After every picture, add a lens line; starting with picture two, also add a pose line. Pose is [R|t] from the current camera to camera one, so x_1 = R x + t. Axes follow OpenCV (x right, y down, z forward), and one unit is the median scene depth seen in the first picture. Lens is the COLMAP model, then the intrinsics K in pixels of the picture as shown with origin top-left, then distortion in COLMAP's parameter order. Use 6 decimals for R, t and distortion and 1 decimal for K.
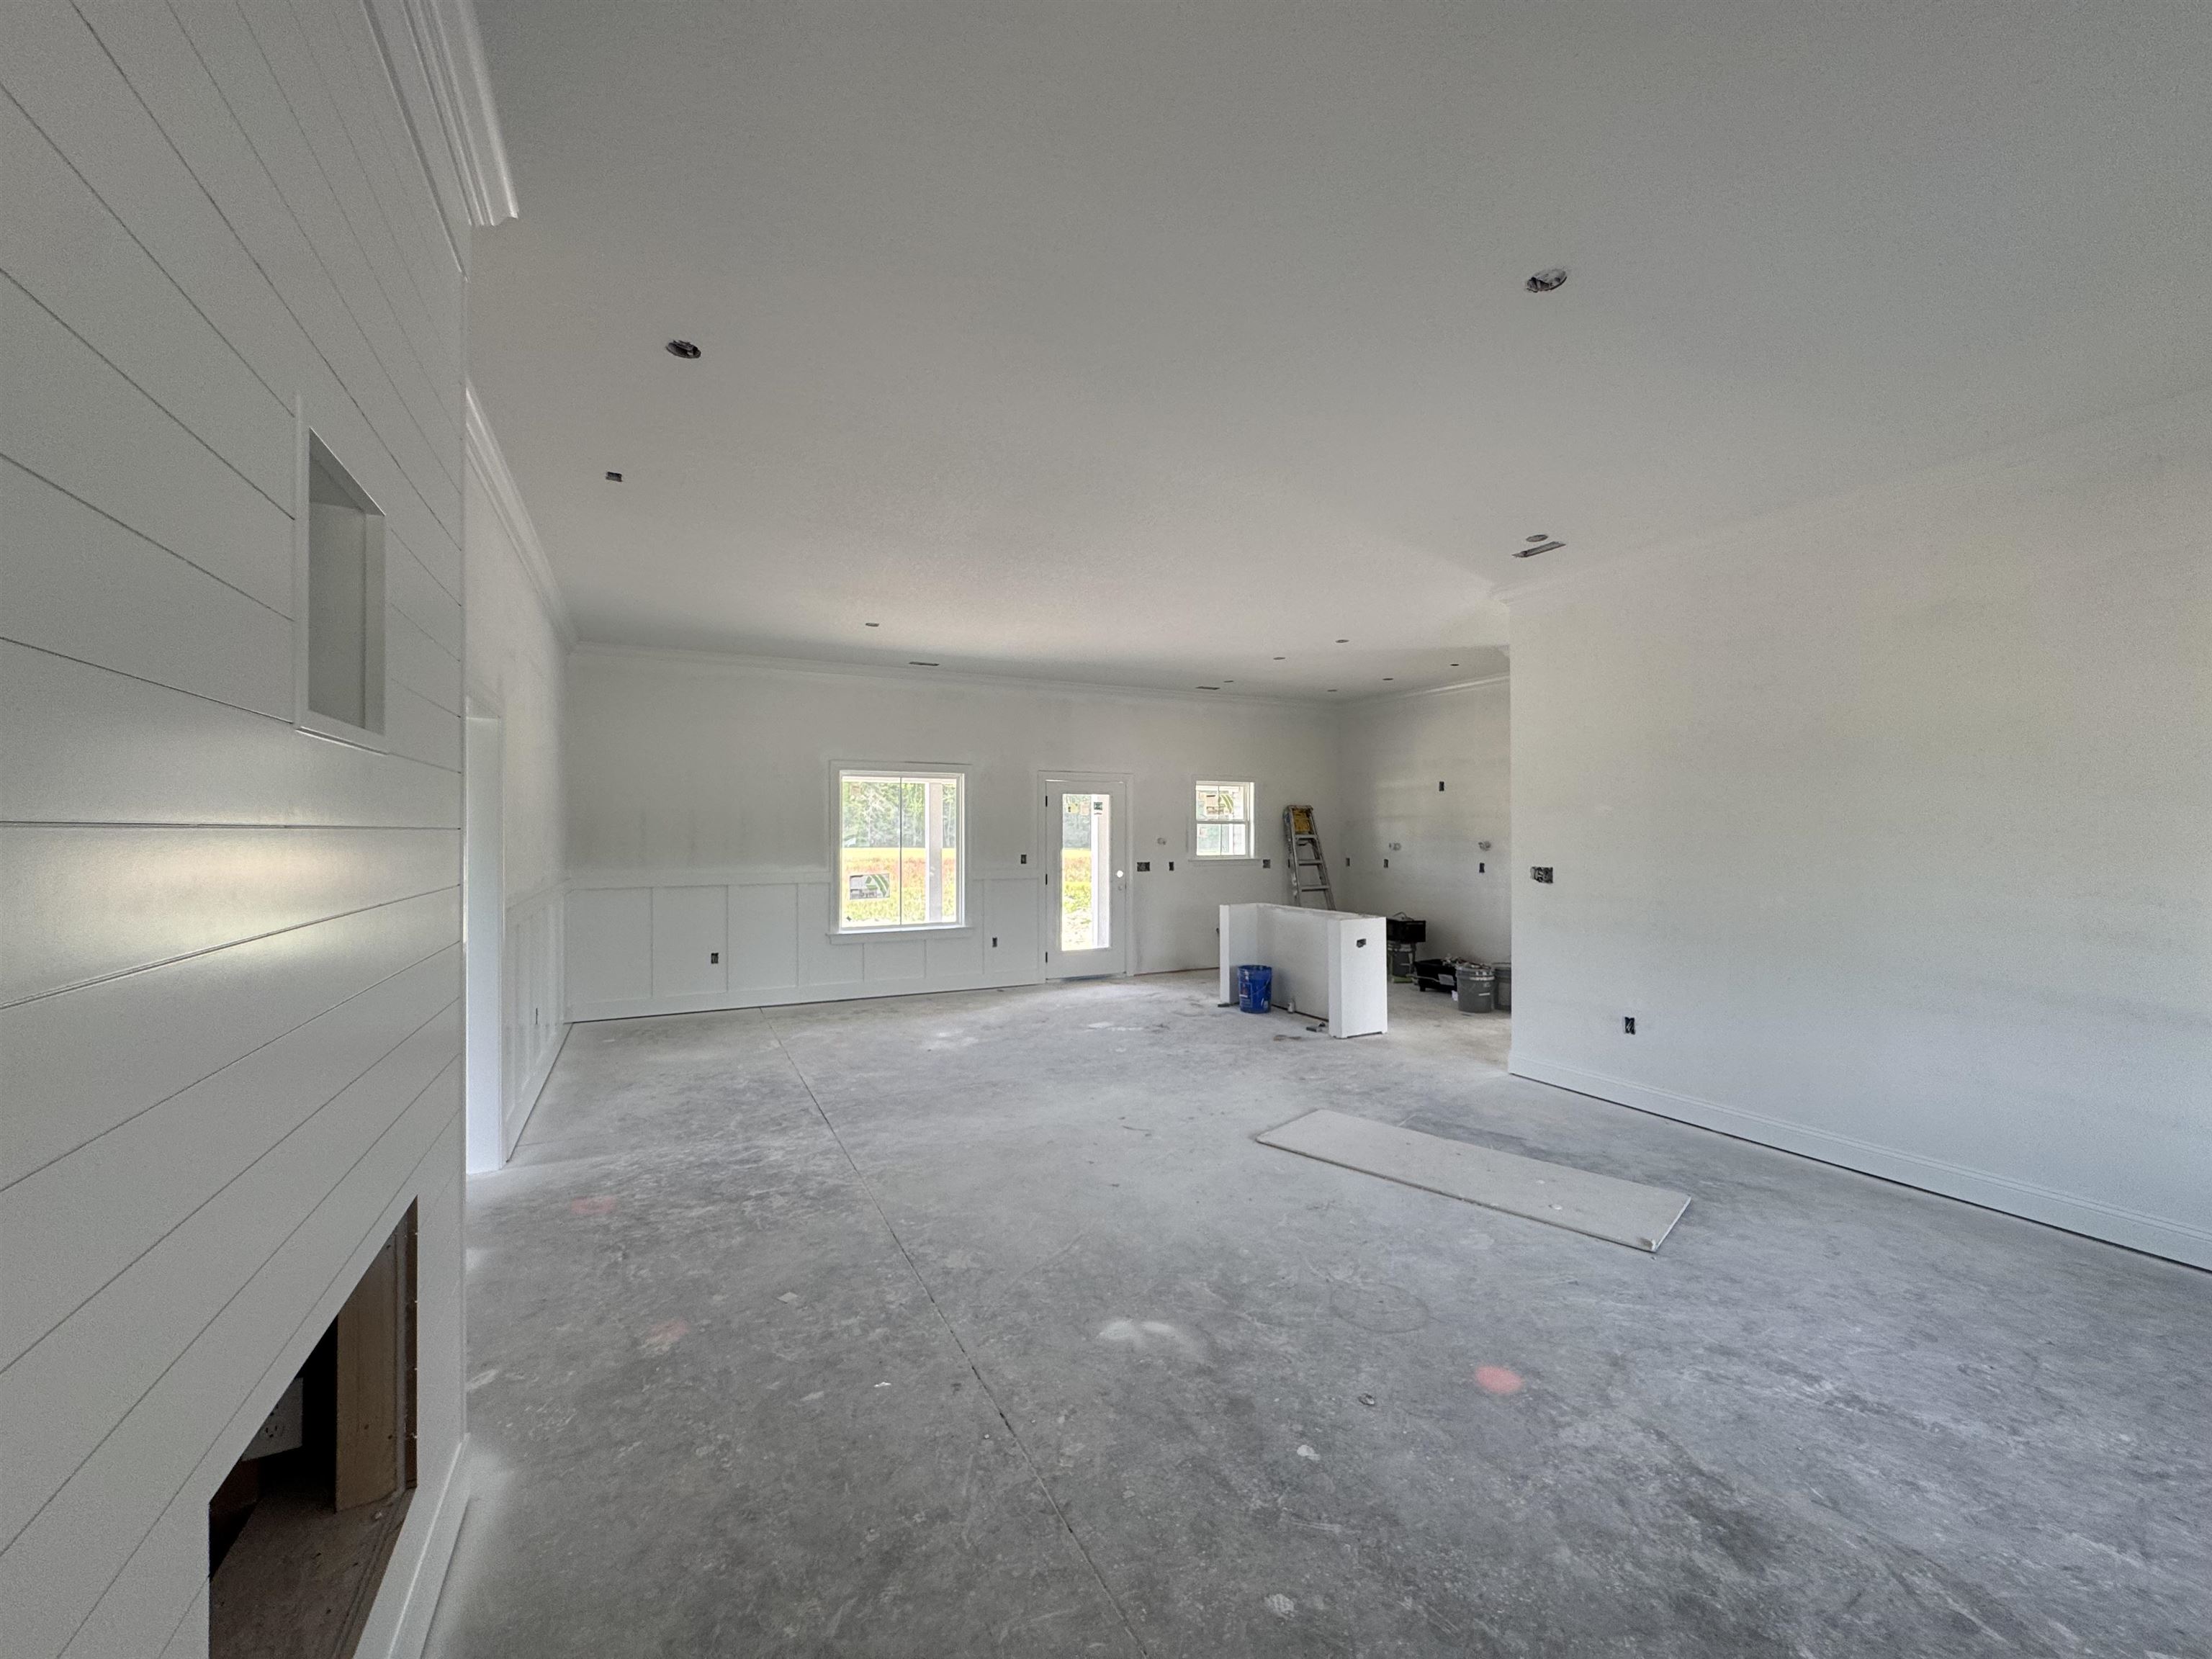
lens RADIAL K [[886.5, 0, 1106.7], [0, 886.5, 827.3], [0, 0, 1]] dist [-0.002070, -0.000100]
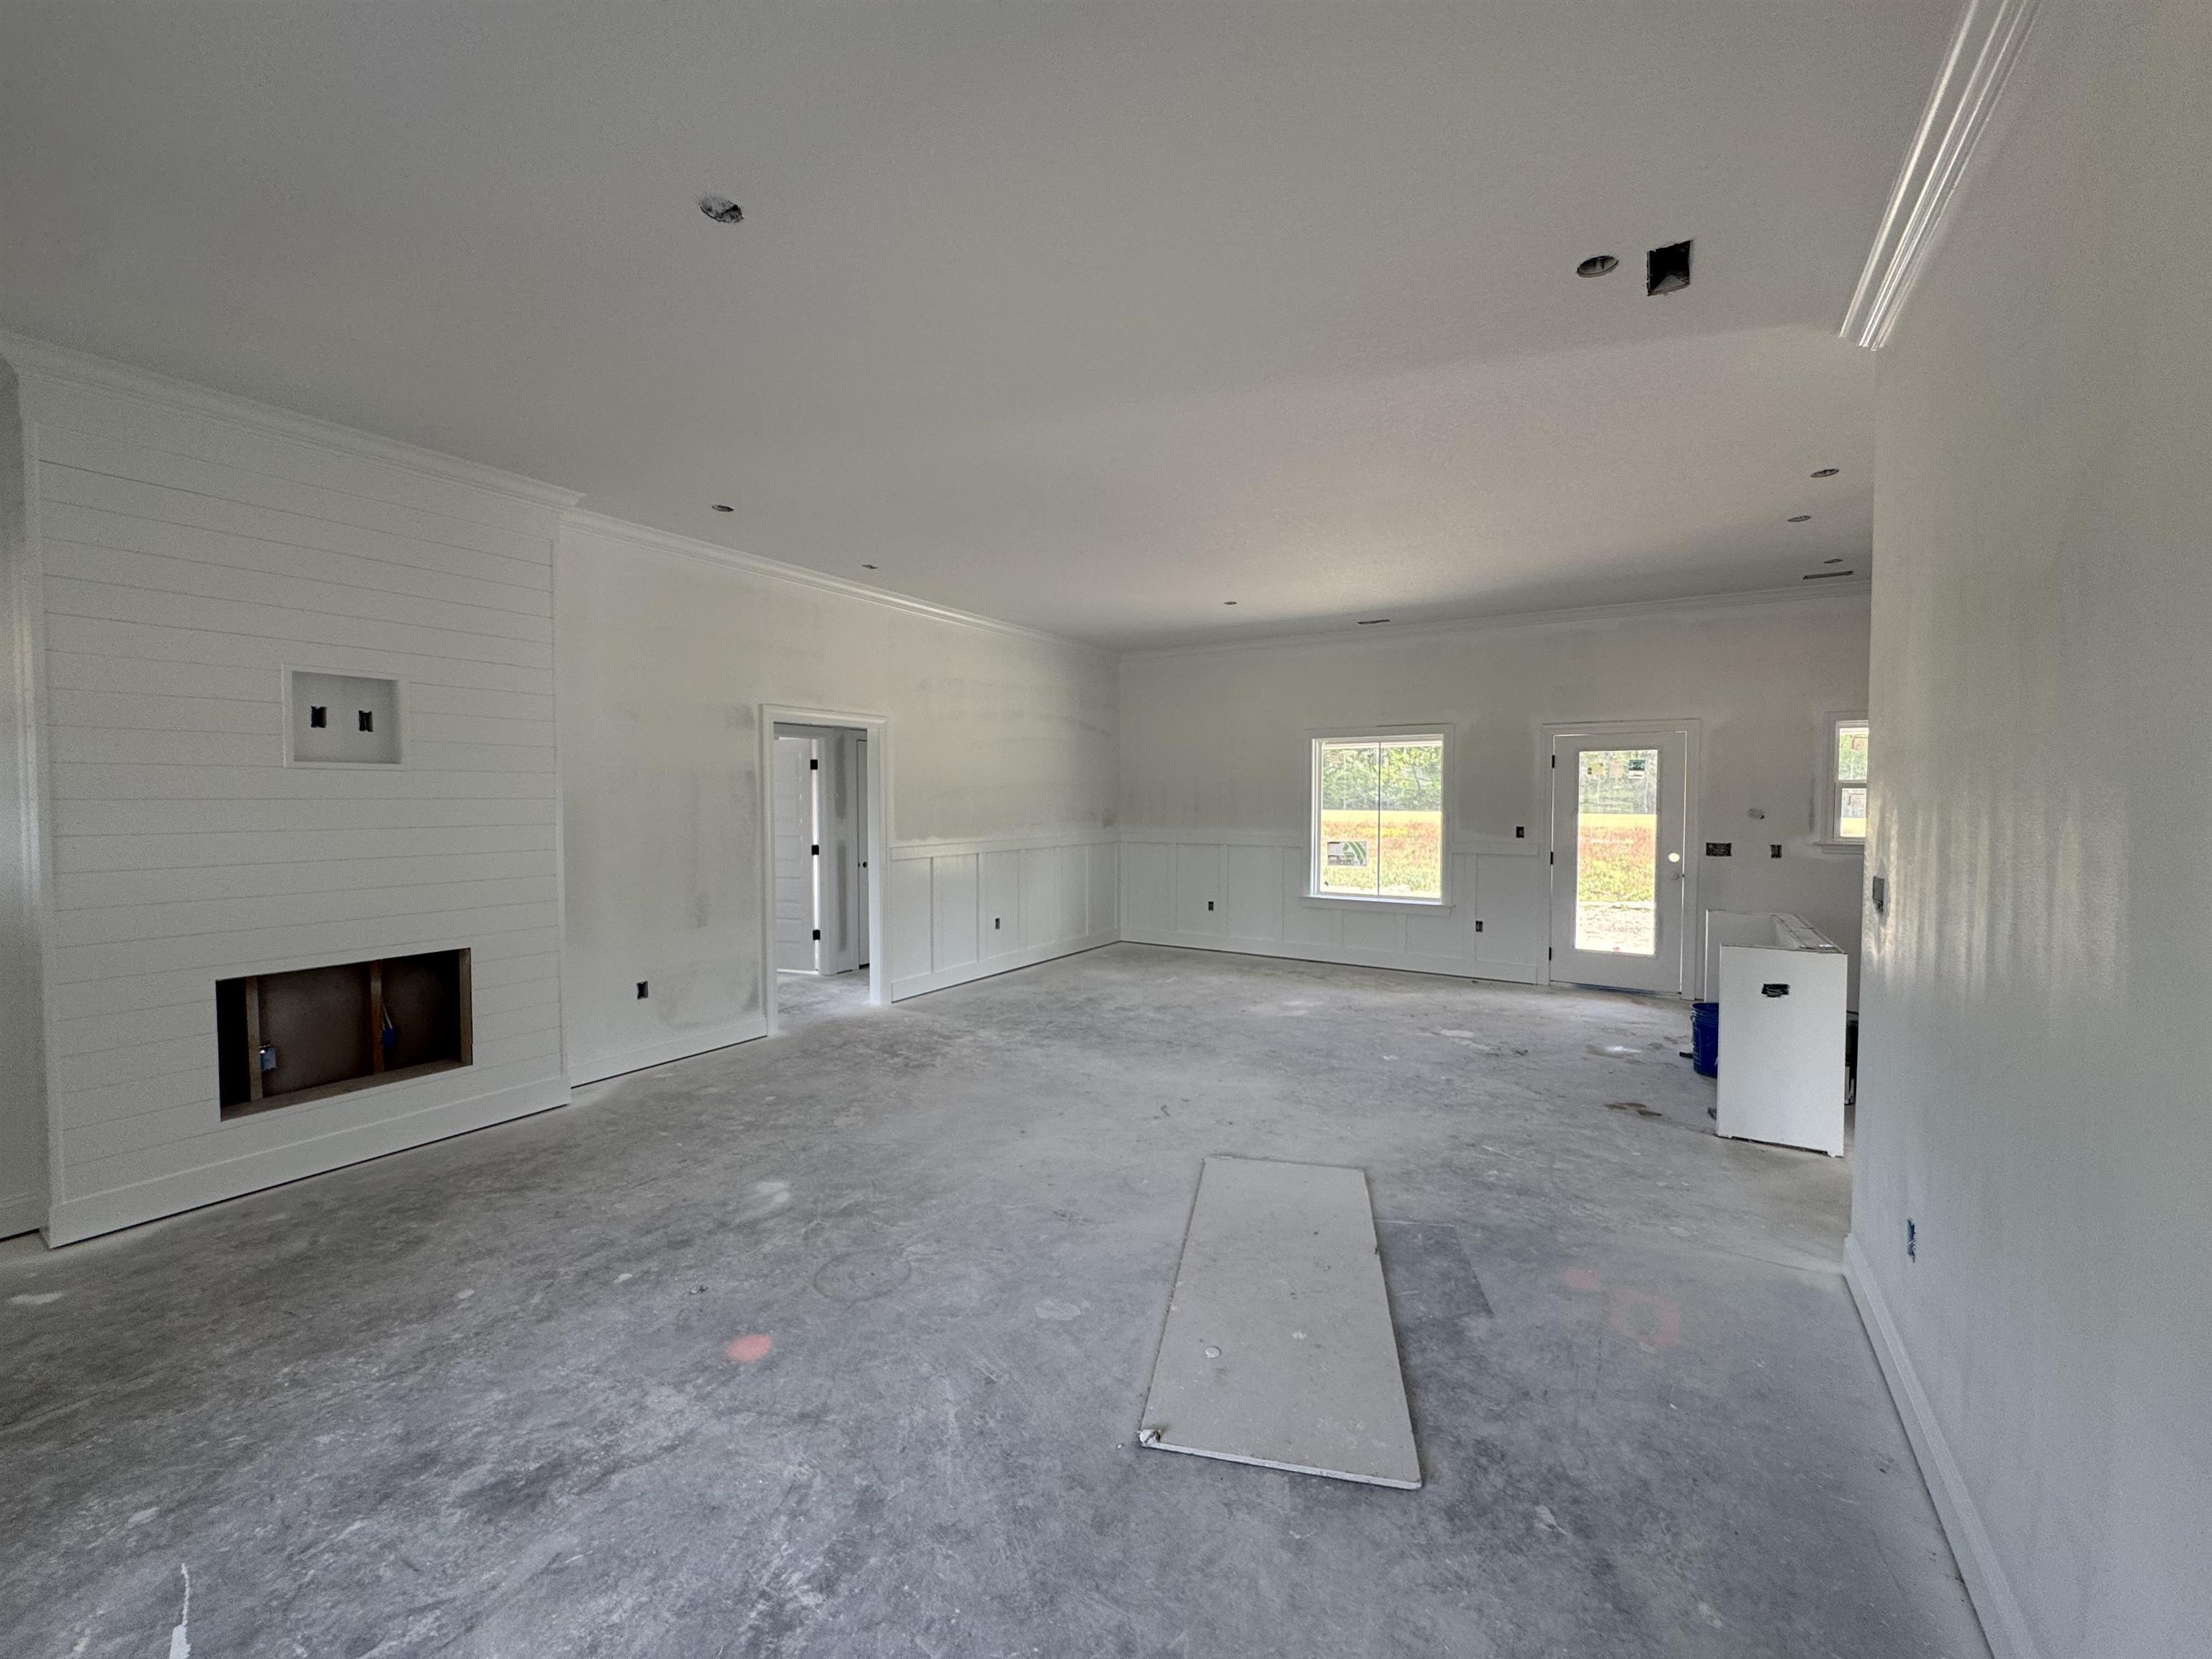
lens RADIAL K [[886.5, 0, 1106.7], [0, 886.5, 827.3], [0, 0, 1]] dist [-0.002070, -0.000100]
pose [[0.514930, 0.030567, -0.856687, 0.915448], [0.003266, 0.999287, 0.037618, -0.003024], [0.857226, -0.022169, 0.514463, 0.515181]]
